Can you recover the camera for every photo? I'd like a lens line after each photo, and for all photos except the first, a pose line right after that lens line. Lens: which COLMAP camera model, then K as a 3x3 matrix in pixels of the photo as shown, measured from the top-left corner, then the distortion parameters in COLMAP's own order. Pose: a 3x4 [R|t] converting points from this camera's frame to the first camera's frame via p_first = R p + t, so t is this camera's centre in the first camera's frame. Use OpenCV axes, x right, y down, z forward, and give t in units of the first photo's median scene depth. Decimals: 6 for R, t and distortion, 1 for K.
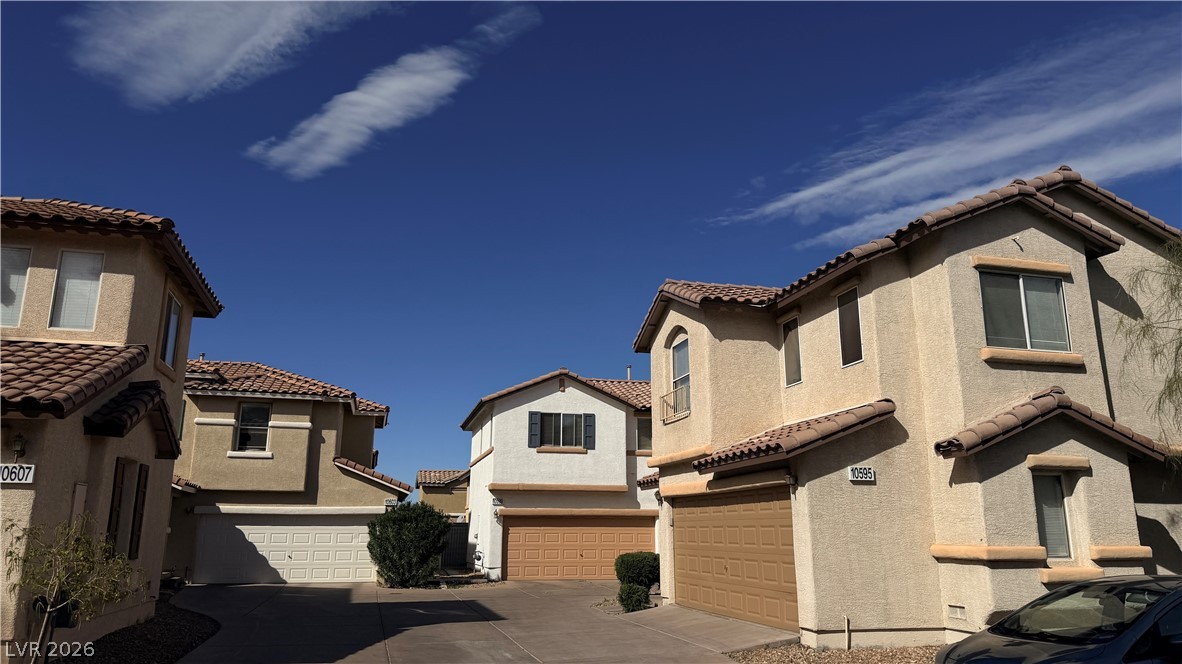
lens RADIAL K [[827.1, 0, 591.8], [0, 827.1, 335.8], [0, 0, 1]] dist [0.048116, -0.051631]
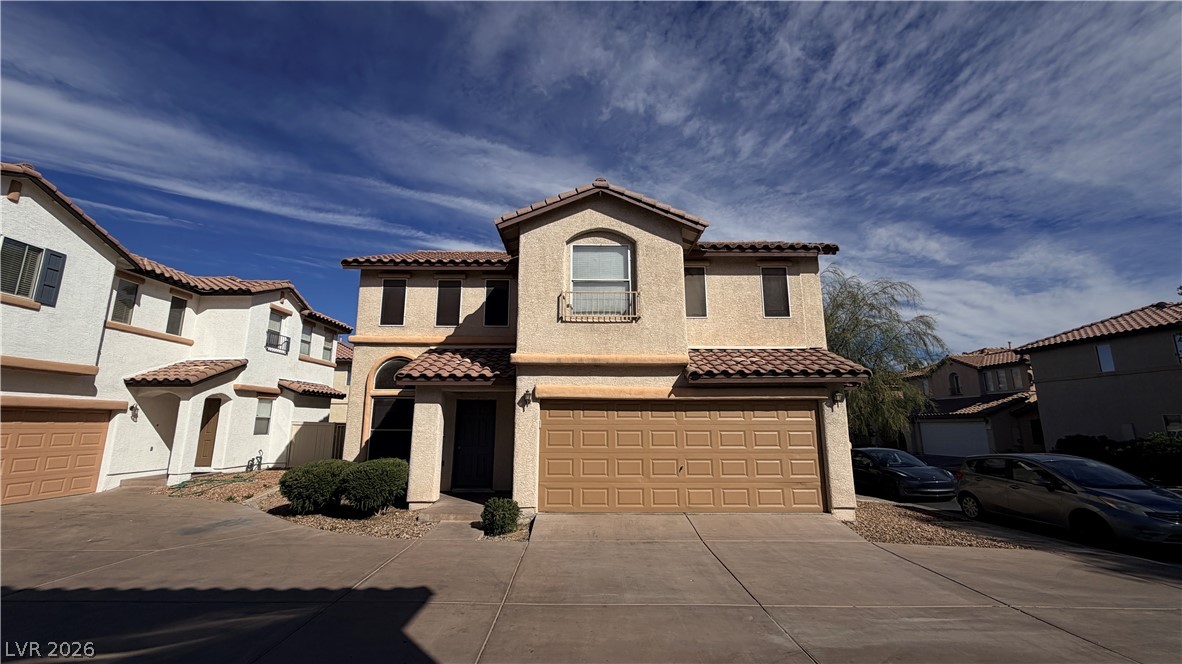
lens RADIAL K [[468.2, 0, 591.5], [0, 468.2, 331.5], [0, 0, 1]] dist [-0.001482, 0.000631]
pose [[0.234783, 0.190195, 0.953259, -0.244360], [-0.225871, 0.964503, -0.136808, 0.111107], [-0.945441, -0.183193, 0.269408, 0.499543]]
